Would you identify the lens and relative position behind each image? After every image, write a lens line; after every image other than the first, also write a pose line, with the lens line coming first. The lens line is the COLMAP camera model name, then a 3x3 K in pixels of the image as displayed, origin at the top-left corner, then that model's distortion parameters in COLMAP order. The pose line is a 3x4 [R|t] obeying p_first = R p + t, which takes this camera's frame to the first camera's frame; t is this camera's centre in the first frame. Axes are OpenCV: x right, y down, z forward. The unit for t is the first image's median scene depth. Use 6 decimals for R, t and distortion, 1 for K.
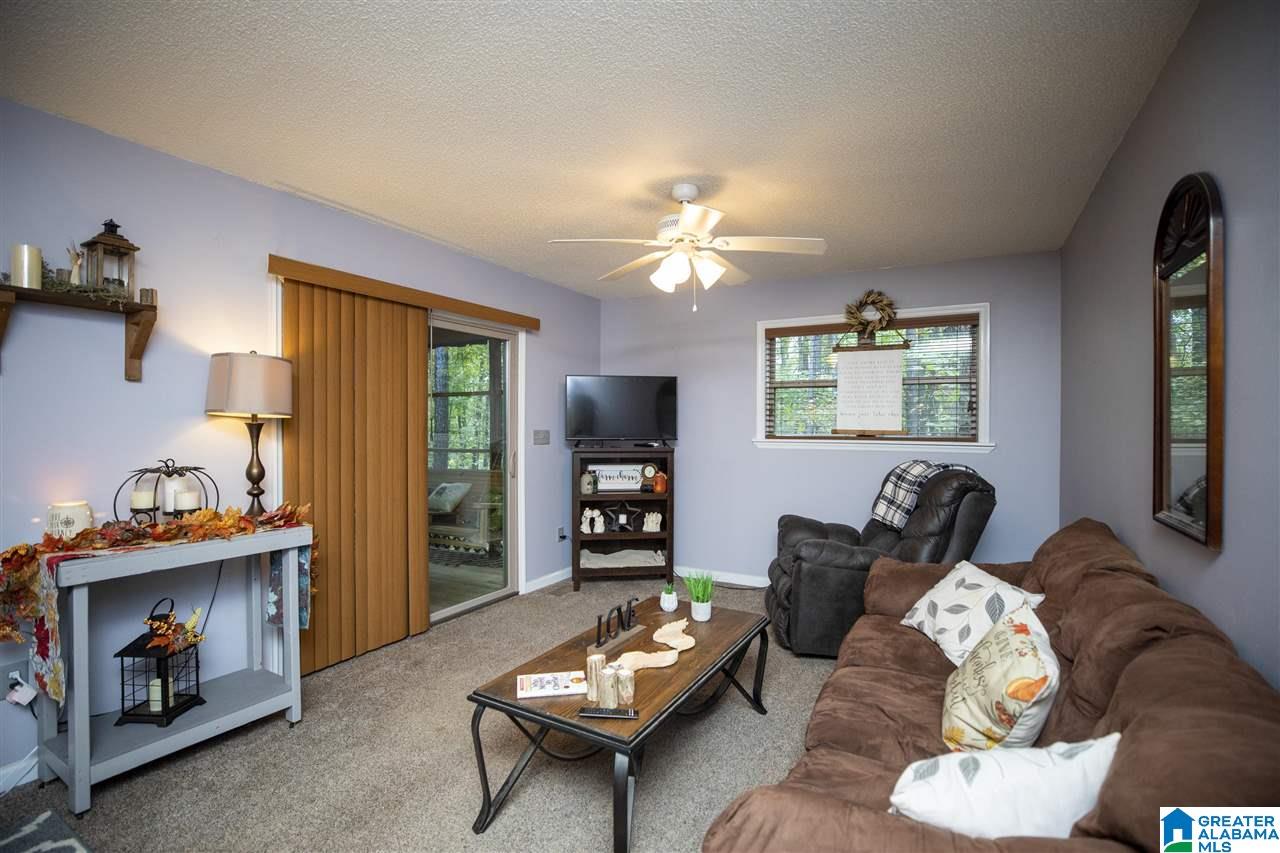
lens RADIAL K [[585.8, 0, 636.0], [0, 585.8, 425.6], [0, 0, 1]] dist [-0.028889, 0.006574]
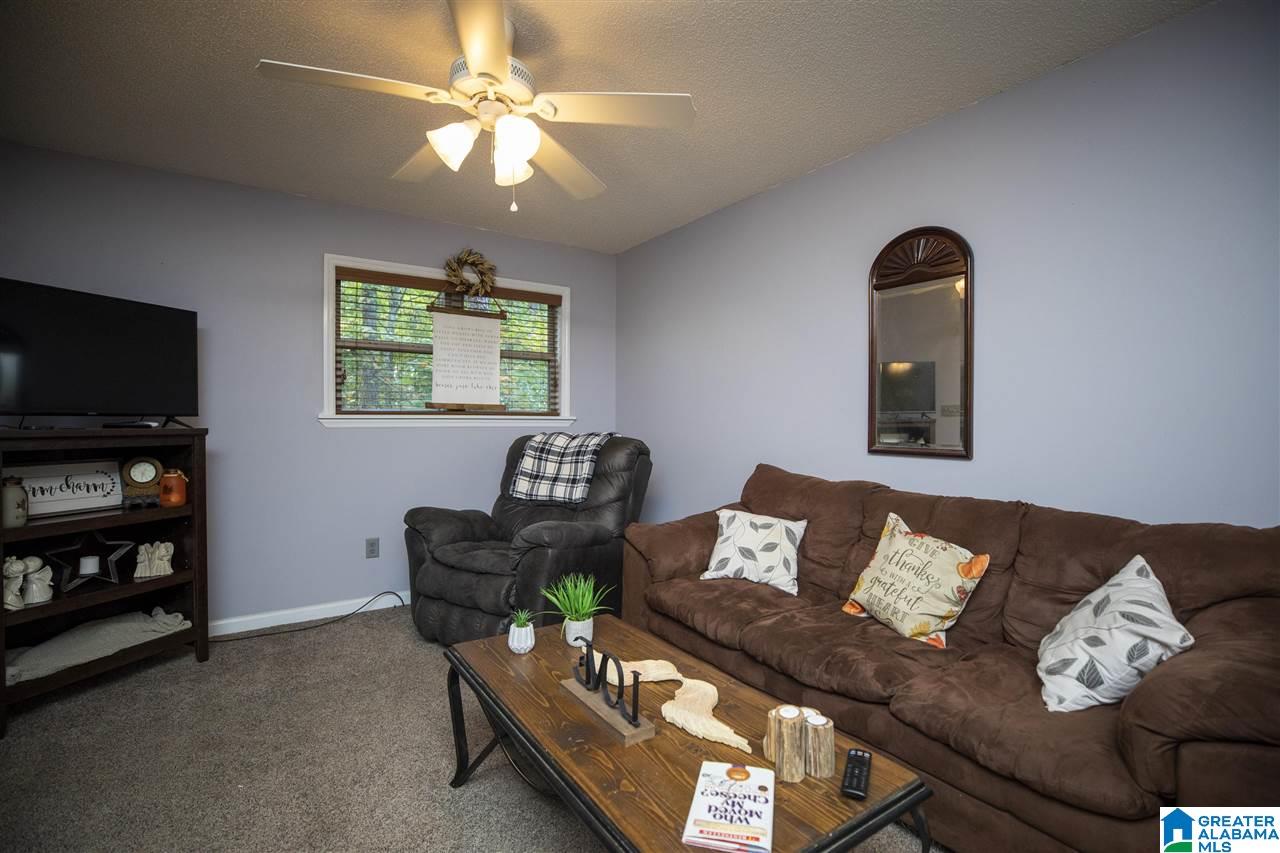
lens RADIAL K [[585.8, 0, 636.0], [0, 585.8, 425.6], [0, 0, 1]] dist [-0.028889, 0.006574]
pose [[0.442904, -0.010678, 0.896505, -0.320066], [0.003501, 0.999942, 0.010181, 0.035815], [-0.896562, -0.001370, 0.442916, 0.396598]]
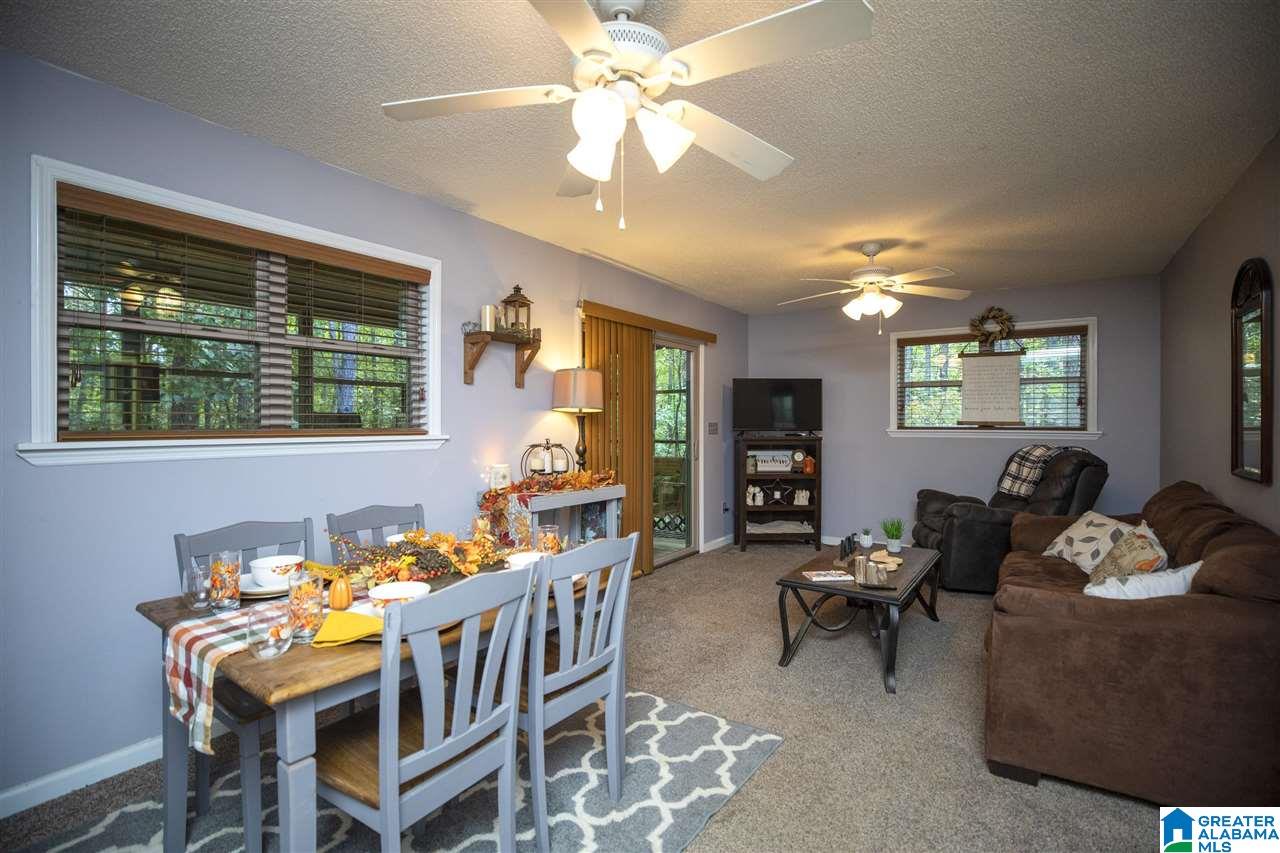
lens RADIAL K [[585.8, 0, 636.0], [0, 585.8, 425.6], [0, 0, 1]] dist [-0.028889, 0.006574]
pose [[0.995484, -0.002868, -0.094889, -0.242386], [0.003152, 0.999991, 0.002839, 0.011364], [0.094880, -0.003126, 0.995484, -0.302964]]
